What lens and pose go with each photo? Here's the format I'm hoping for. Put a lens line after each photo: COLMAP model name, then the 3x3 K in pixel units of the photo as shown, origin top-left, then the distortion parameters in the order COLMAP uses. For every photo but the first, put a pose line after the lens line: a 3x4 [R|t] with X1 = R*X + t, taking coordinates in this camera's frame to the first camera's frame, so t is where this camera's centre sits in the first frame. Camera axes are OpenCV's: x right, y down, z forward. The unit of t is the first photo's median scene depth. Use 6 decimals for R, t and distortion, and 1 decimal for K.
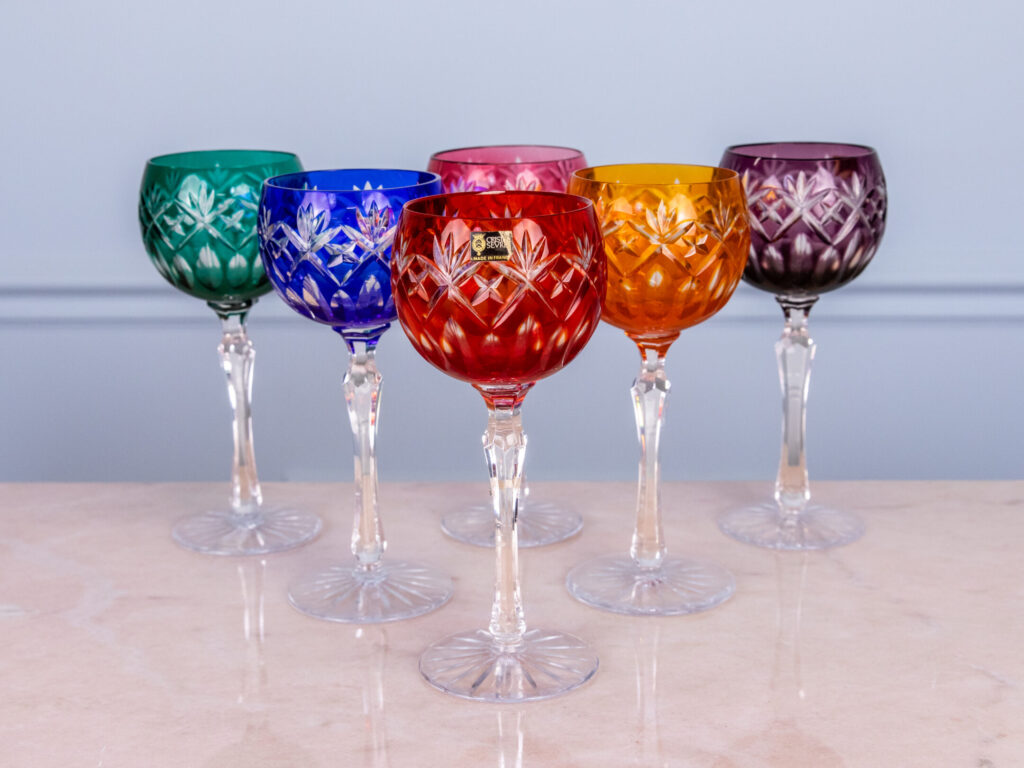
lens RADIAL K [[1773.5, 0, 508.4], [0, 1773.5, 393.3], [0, 0, 1]] dist [0.006949, 0.000000]
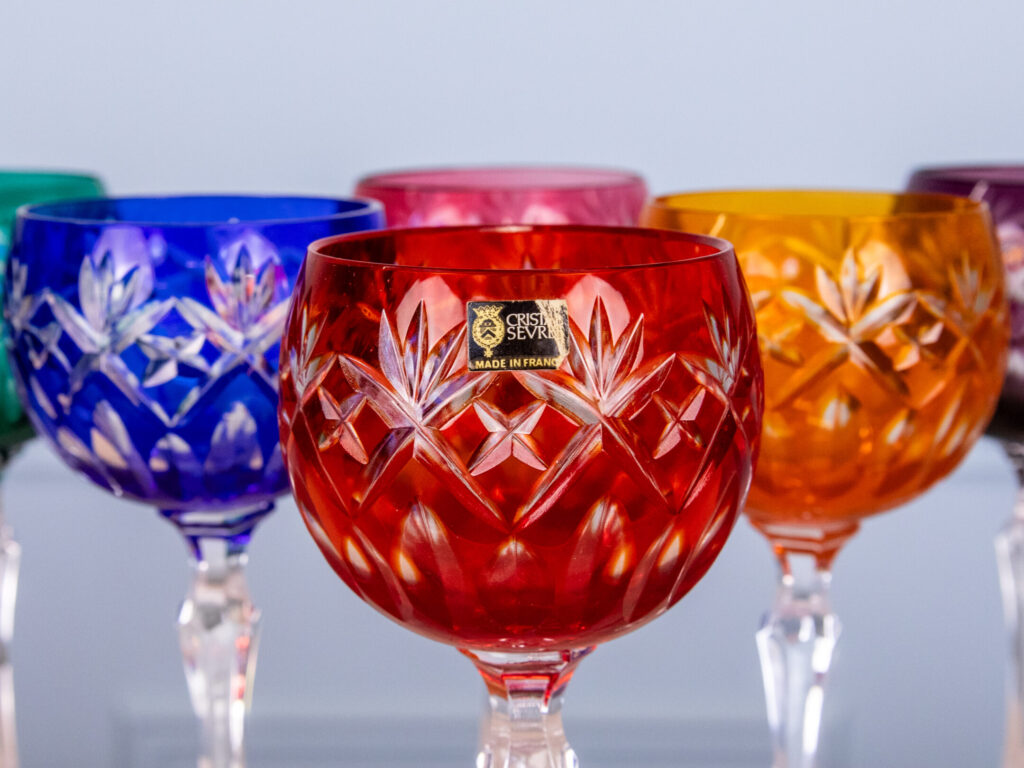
lens RADIAL K [[1773.5, 0, 457.6], [0, 1773.5, 403.8], [0, 0, 1]] dist [0.006949, 0.000000]
pose [[0.999347, 0.004223, 0.035890, -0.034066], [-0.001745, 0.997628, -0.068813, -0.032659], [-0.036095, 0.068705, 0.996984, 0.505509]]
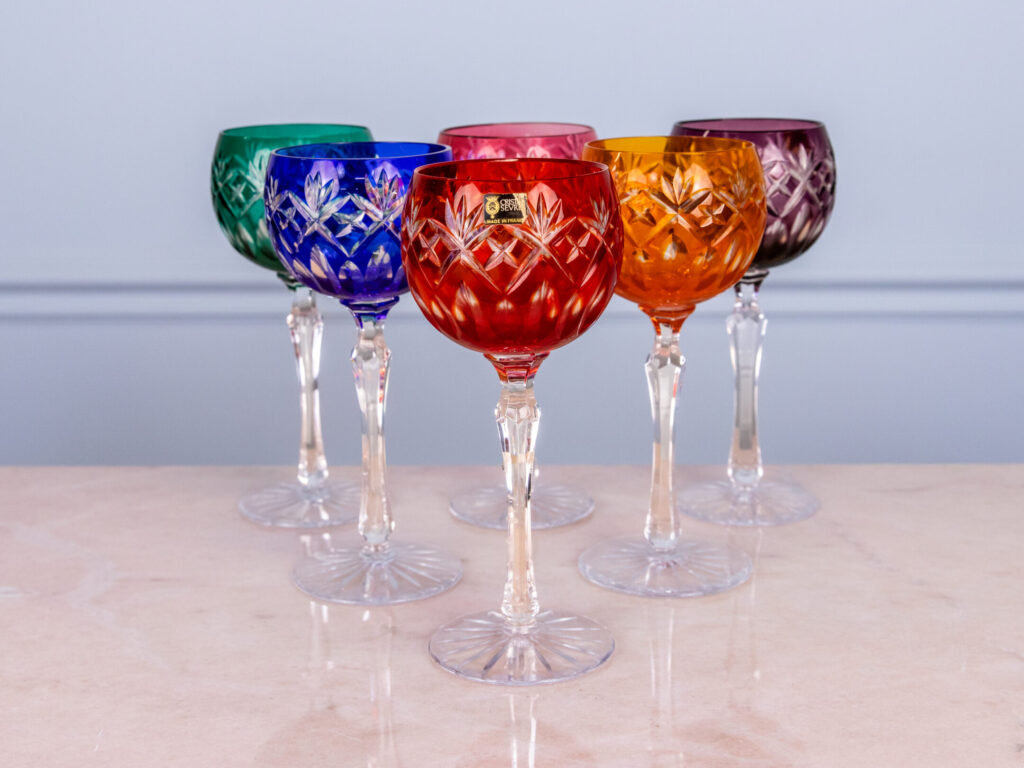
lens RADIAL K [[1669.3, 0, 493.5], [0, 1669.3, 351.9], [0, 0, 1]] dist [0.019166, 0.000000]
pose [[0.999989, 0.000372, -0.004585, -0.010334], [-0.000552, 0.999224, -0.039396, 0.027067], [0.004566, 0.039398, 0.999213, 0.080015]]
